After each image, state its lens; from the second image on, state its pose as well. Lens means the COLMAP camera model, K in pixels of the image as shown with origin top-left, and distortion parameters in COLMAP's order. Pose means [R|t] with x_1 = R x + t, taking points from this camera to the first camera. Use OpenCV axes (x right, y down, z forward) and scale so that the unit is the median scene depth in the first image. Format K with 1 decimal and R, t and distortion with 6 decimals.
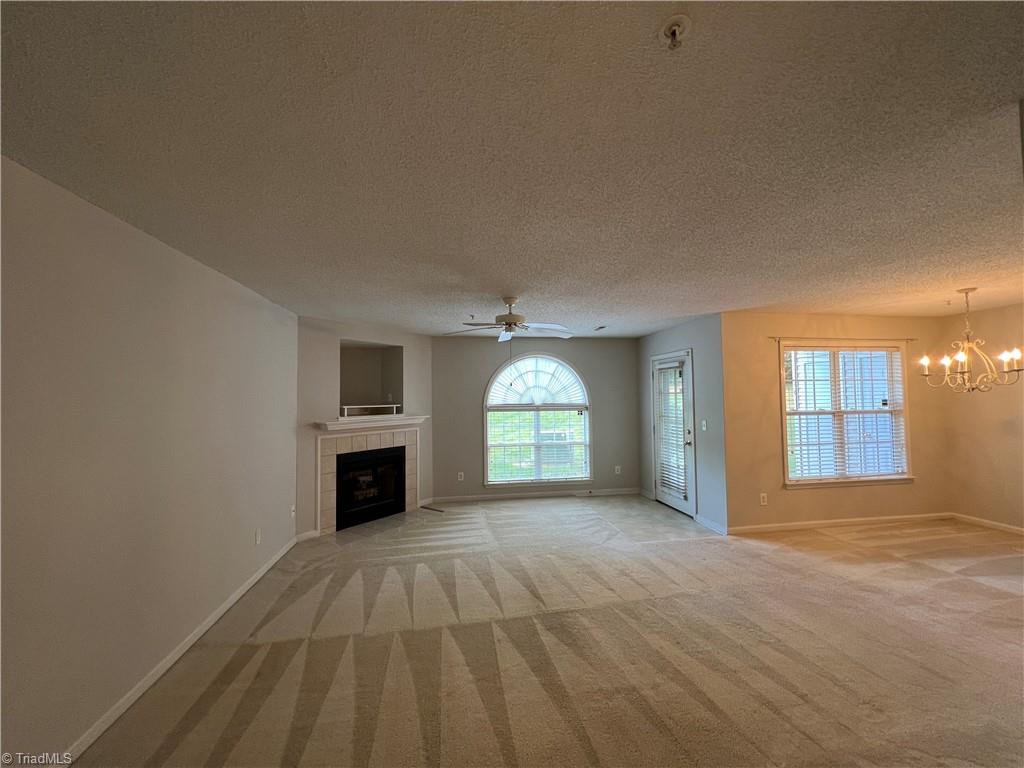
lens RADIAL K [[409.3, 0, 510.6], [0, 409.3, 385.3], [0, 0, 1]] dist [-0.008078, -0.000190]
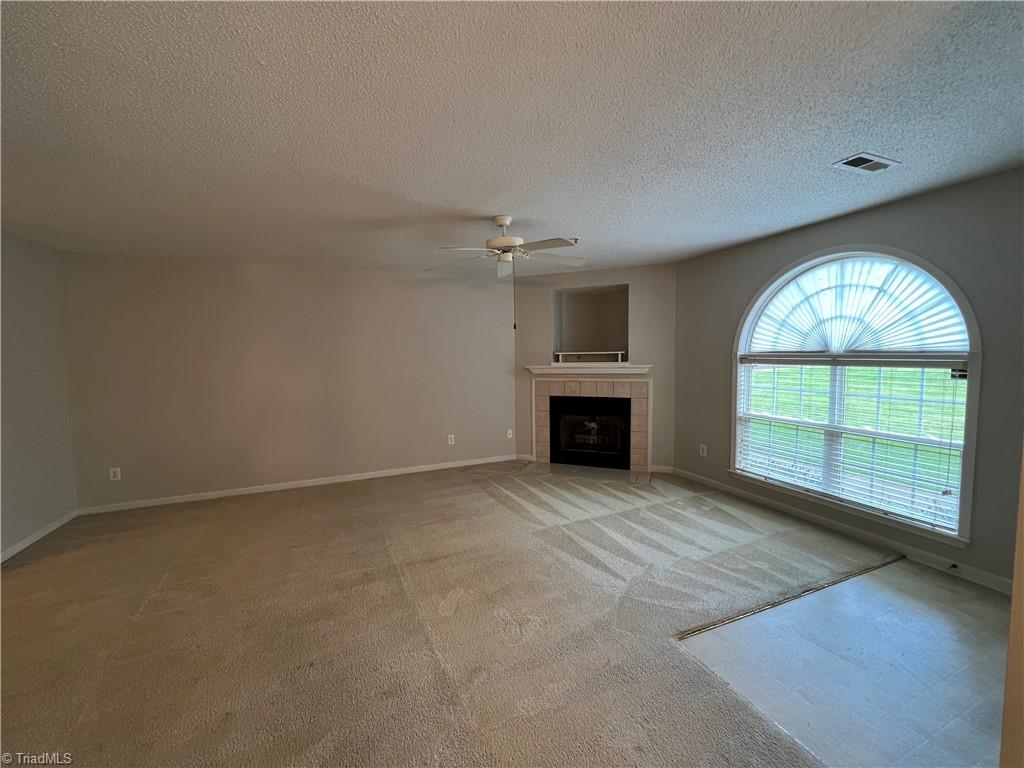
lens RADIAL K [[409.3, 0, 508.5], [0, 409.3, 385.7], [0, 0, 1]] dist [-0.008078, -0.000190]
pose [[0.233711, 0.085952, -0.968500, 0.535437], [0.041157, 0.994318, 0.098175, 0.023924], [0.971435, -0.062805, 0.228845, 0.546444]]
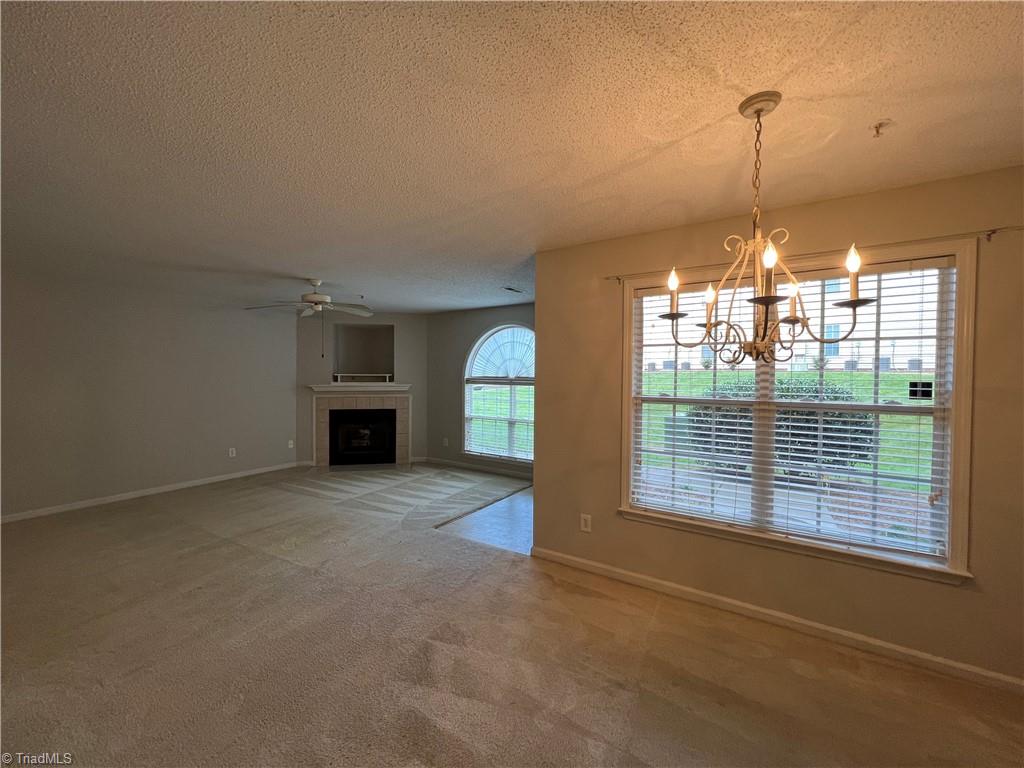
lens RADIAL K [[409.3, 0, 512.3], [0, 409.3, 383.0], [0, 0, 1]] dist [-0.008078, -0.000190]
pose [[0.745233, 0.034133, -0.665930, 0.788760], [0.001696, 0.998589, 0.053082, 0.009917], [0.666802, -0.040688, 0.744123, 0.344453]]
